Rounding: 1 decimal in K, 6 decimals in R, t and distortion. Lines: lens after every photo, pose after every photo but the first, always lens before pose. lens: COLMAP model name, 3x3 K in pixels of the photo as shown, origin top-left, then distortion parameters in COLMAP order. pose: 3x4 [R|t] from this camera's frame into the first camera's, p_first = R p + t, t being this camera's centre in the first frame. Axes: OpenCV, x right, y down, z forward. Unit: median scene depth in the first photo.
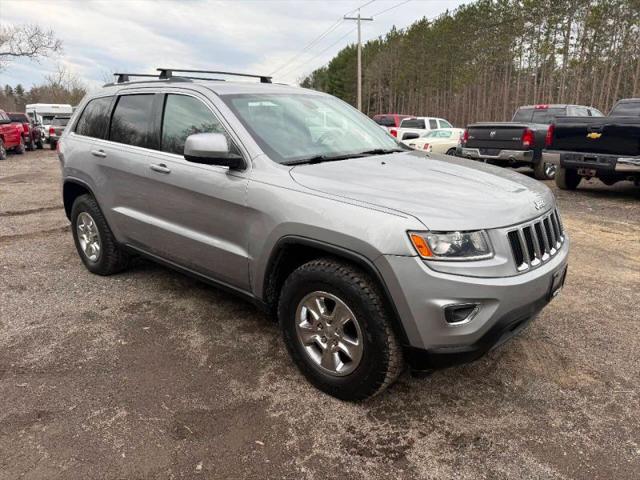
lens RADIAL K [[451.7, 0, 322.9], [0, 451.7, 242.8], [0, 0, 1]] dist [0.022445, -0.025721]
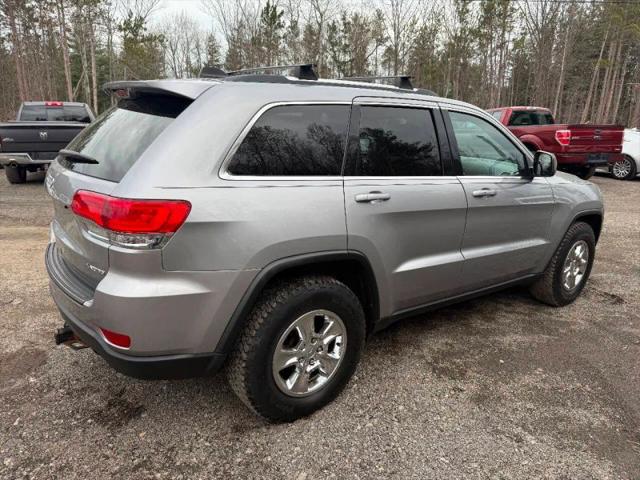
lens RADIAL K [[451.7, 0, 324.8], [0, 451.7, 243.6], [0, 0, 1]] dist [0.022445, -0.025721]
pose [[0.215210, -0.254538, 0.942812, -1.129985], [0.235576, 0.950455, 0.202828, -0.281568], [-0.947728, 0.178453, 0.264511, 0.918622]]
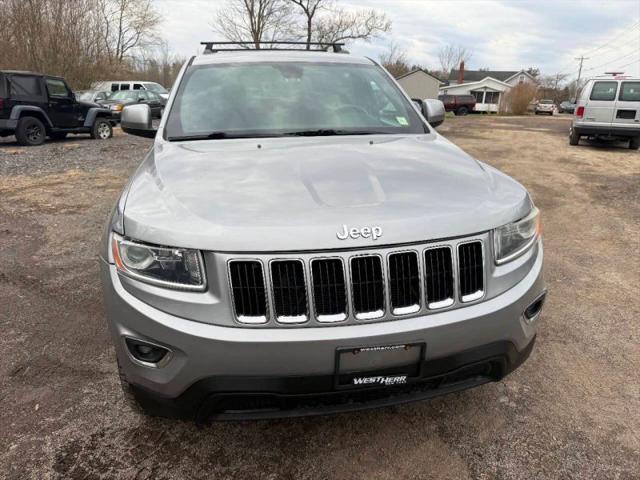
lens RADIAL K [[451.7, 0, 324.7], [0, 451.7, 242.3], [0, 0, 1]] dist [0.022445, -0.025721]
pose [[0.785433, 0.194440, -0.587612, 0.522521], [-0.165098, 0.980793, 0.103865, -0.082682], [0.596521, 0.015435, 0.802449, 0.316746]]
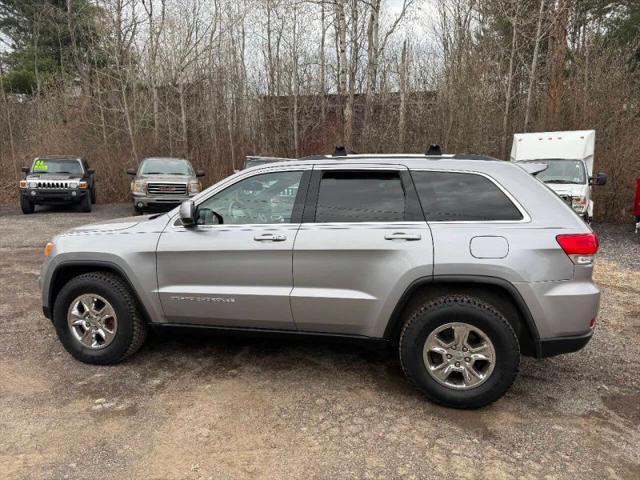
lens RADIAL K [[451.7, 0, 318.2], [0, 451.7, 234.1], [0, 0, 1]] dist [0.022445, -0.025721]
pose [[-0.890172, 0.036915, -0.454126, 0.330182], [-0.140834, 0.925609, 0.351302, -0.578293], [0.433312, 0.376676, -0.818753, 1.971719]]
